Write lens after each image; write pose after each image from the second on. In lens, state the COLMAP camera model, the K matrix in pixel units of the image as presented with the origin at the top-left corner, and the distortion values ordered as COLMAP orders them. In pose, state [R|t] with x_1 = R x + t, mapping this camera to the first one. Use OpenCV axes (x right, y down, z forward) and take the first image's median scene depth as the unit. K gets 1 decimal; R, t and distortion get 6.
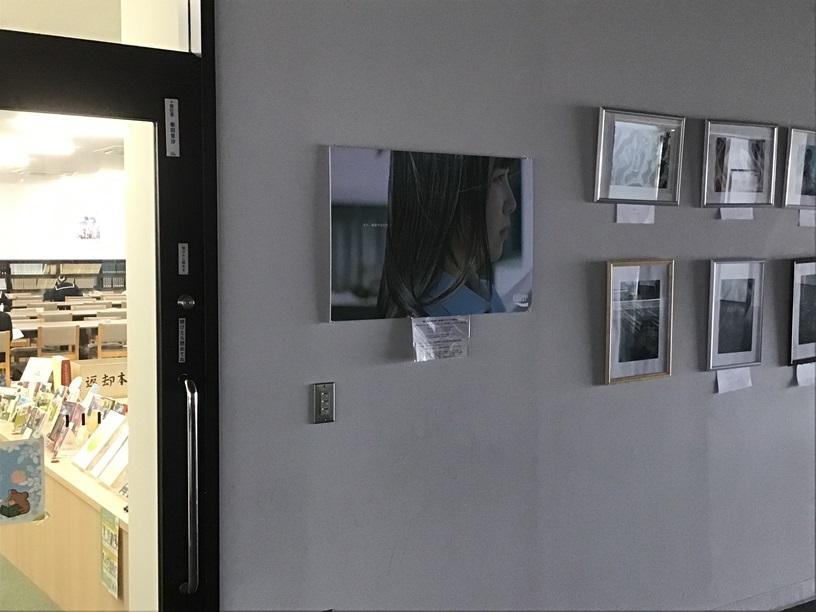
lens RADIAL K [[732.4, 0, 408.0], [0, 732.4, 306.0], [0, 0, 1]] dist [-0.001115, -0.002433]
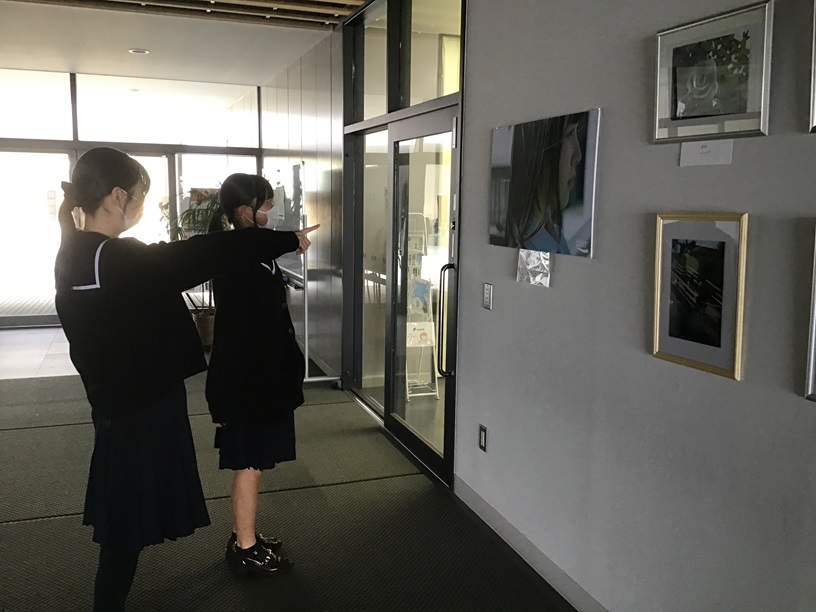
lens RADIAL K [[732.4, 0, 408.0], [0, 732.4, 306.0], [0, 0, 1]] dist [-0.001115, -0.002433]
pose [[-0.114517, 0.156192, -0.981066, 1.294561], [-0.065034, 0.984266, 0.164292, -0.084099], [0.991290, 0.082617, -0.102558, 0.900220]]
